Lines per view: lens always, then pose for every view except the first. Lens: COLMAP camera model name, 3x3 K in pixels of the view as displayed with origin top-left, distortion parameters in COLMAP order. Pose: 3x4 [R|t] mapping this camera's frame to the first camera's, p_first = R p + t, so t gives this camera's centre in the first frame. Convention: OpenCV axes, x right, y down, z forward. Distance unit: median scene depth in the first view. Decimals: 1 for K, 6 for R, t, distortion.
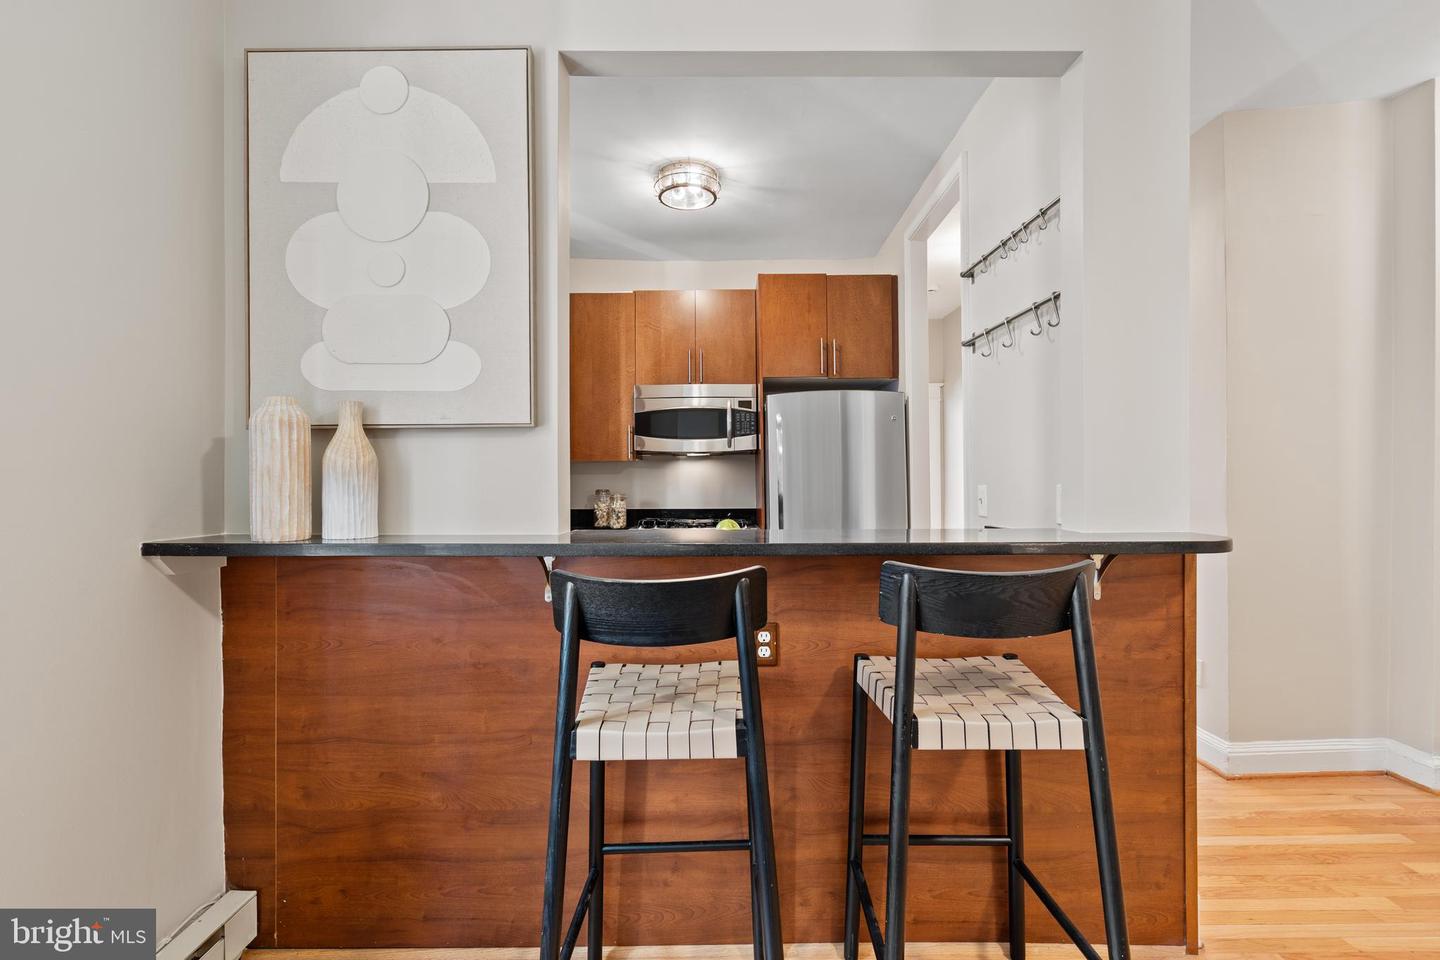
lens RADIAL K [[664.2, 0, 713.0], [0, 664.2, 478.0], [0, 0, 1]] dist [-0.000995, 0.000117]
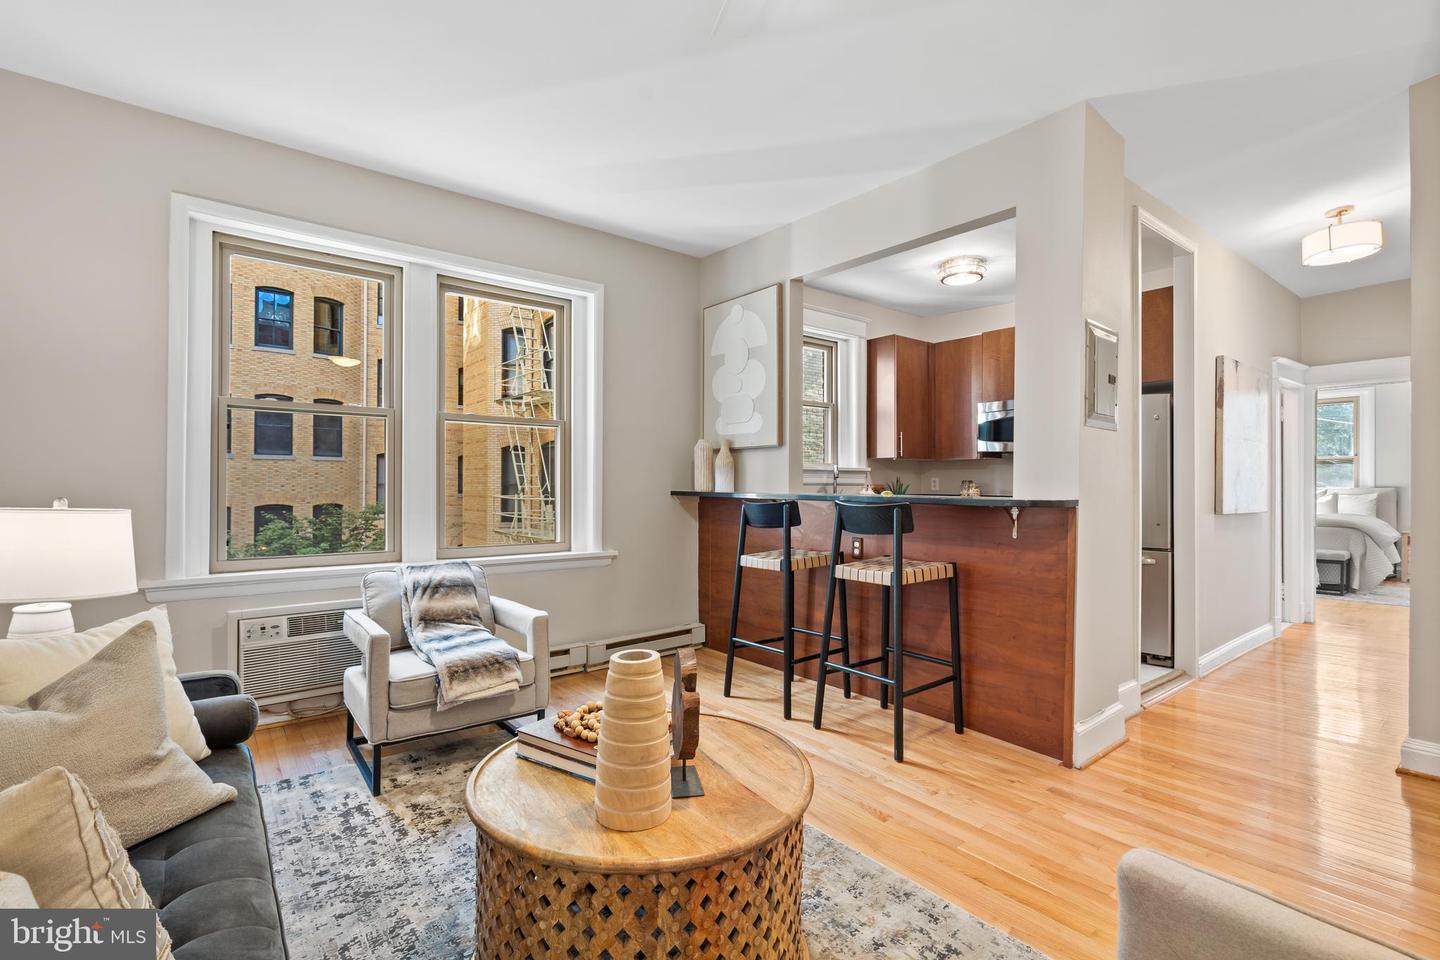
lens RADIAL K [[664.2, 0, 711.7], [0, 664.2, 485.1], [0, 0, 1]] dist [-0.000995, 0.000117]
pose [[0.619083, 0.010748, -0.785252, 1.414184], [-0.003574, 0.999935, 0.010868, 0.034620], [0.785318, -0.003922, 0.619080, -0.625315]]
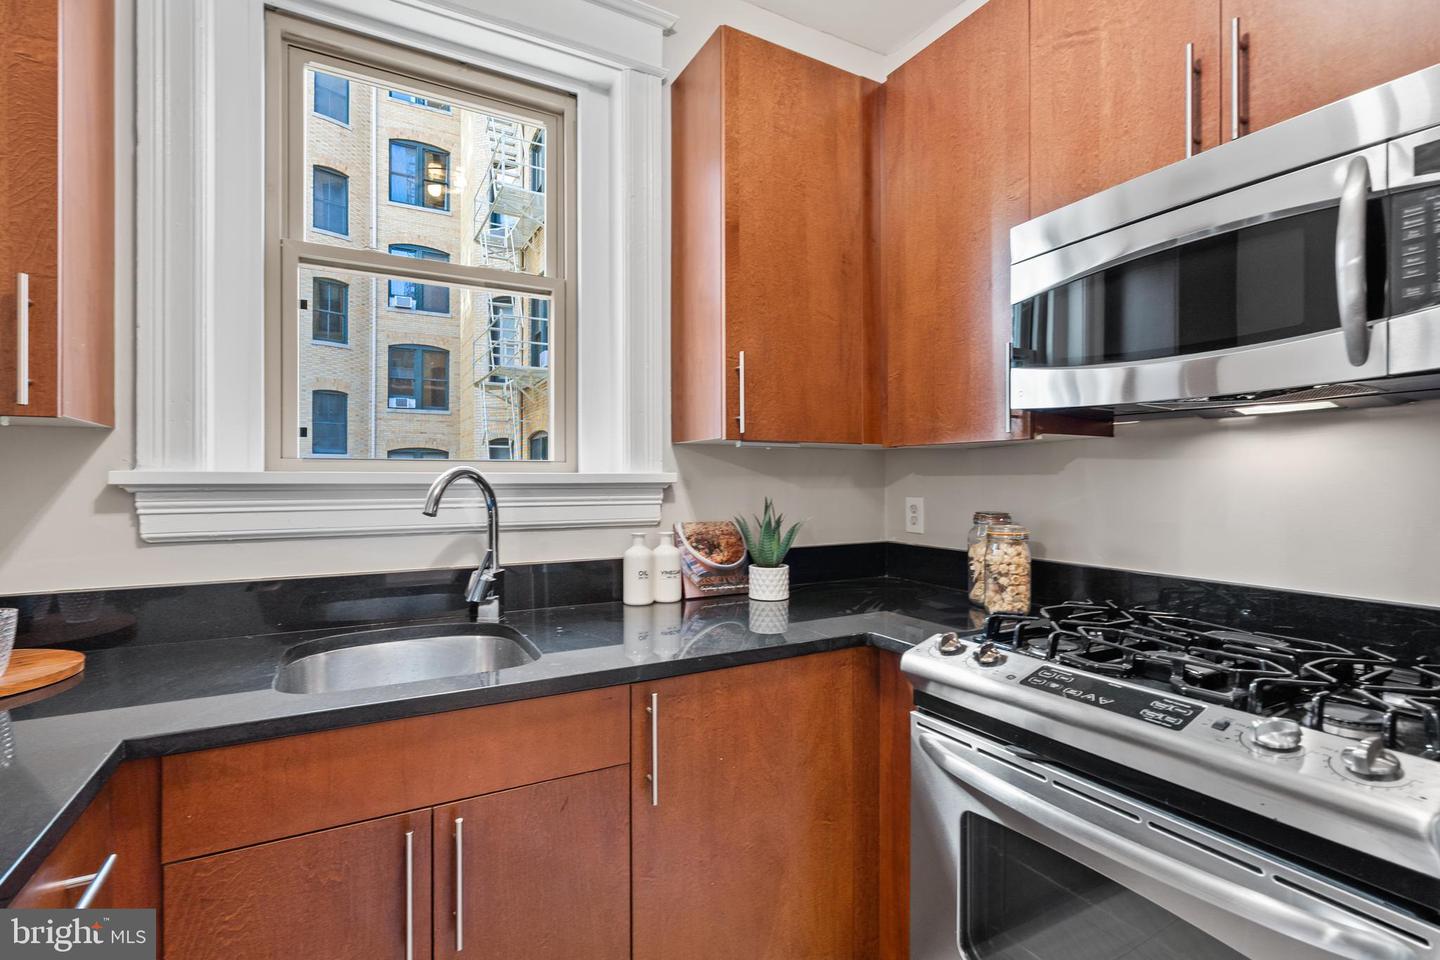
lens RADIAL K [[664.2, 0, 718.5], [0, 664.2, 477.2], [0, 0, 1]] dist [-0.000995, 0.000117]
pose [[0.491618, 0.006804, -0.870784, 0.273952], [0.002869, 0.999951, 0.009433, -0.021351], [0.870806, -0.007136, 0.491575, 1.569330]]
